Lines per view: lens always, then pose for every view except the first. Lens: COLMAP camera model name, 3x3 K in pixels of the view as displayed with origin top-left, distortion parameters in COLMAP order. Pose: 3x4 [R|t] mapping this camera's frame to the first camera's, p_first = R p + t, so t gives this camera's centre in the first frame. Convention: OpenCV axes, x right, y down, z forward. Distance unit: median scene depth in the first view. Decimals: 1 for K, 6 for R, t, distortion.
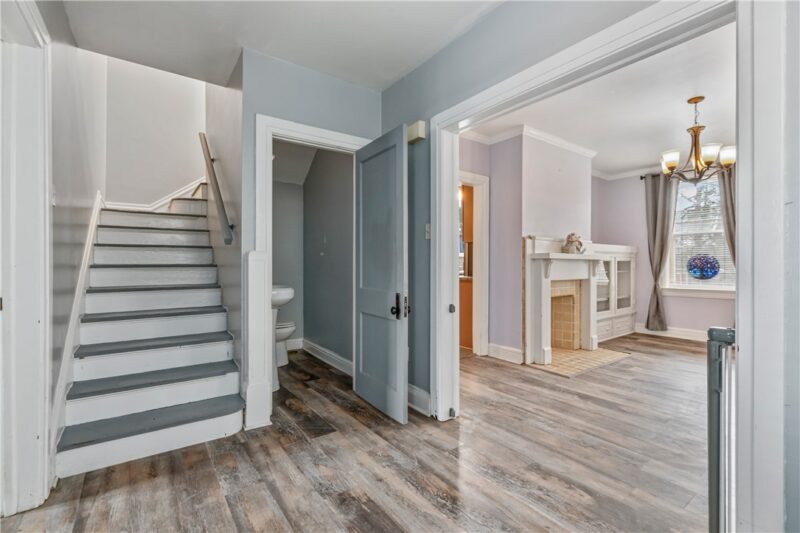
lens RADIAL K [[355.8, 0, 401.4], [0, 355.8, 263.9], [0, 0, 1]] dist [-0.000031, 0.000274]
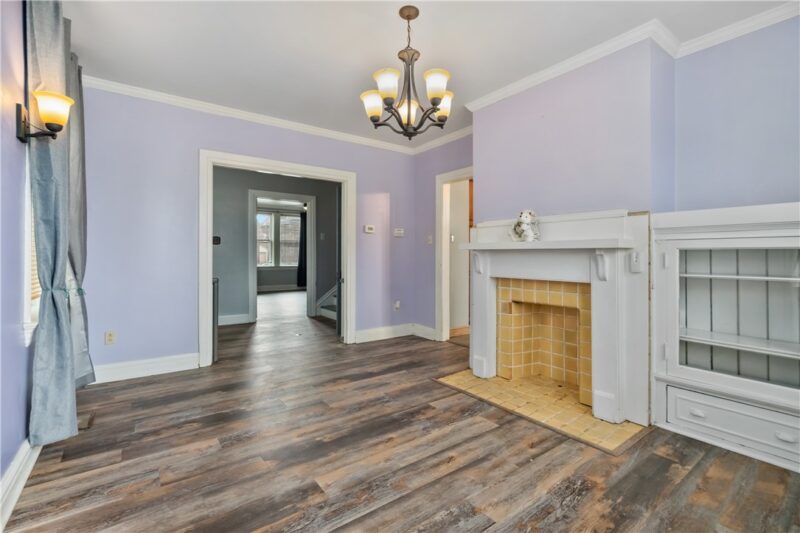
lens RADIAL K [[363.9, 0, 399.1], [0, 363.9, 250.4], [0, 0, 1]] dist [-0.000473, 0.000017]
pose [[0.011758, -0.012839, -0.999848, 1.134434], [-0.001750, 0.999916, -0.012860, -0.001321], [0.999929, 0.001901, 0.011735, 0.726237]]
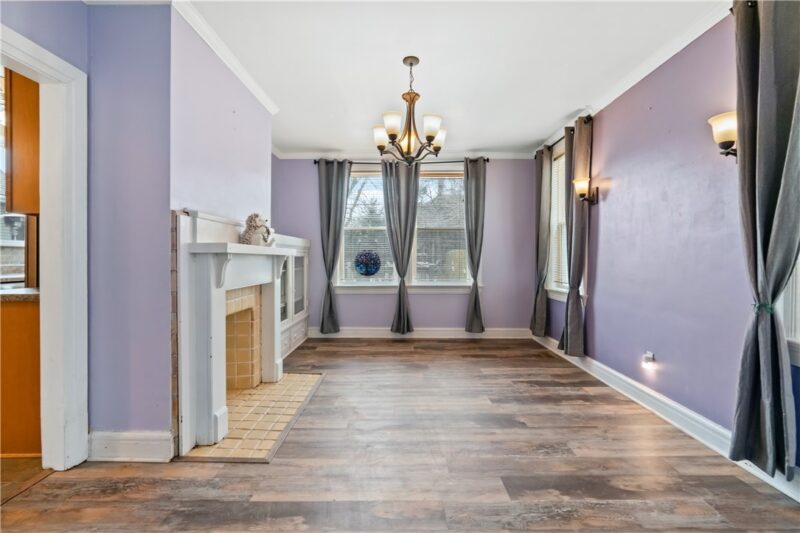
lens RADIAL K [[355.8, 0, 401.4], [0, 355.8, 263.9], [0, 0, 1]] dist [-0.000031, 0.000274]
pose [[0.587973, -0.011450, 0.808799, 0.110766], [-0.002682, 0.999867, 0.016105, -0.006824], [-0.808876, -0.011639, 0.587864, 0.395044]]
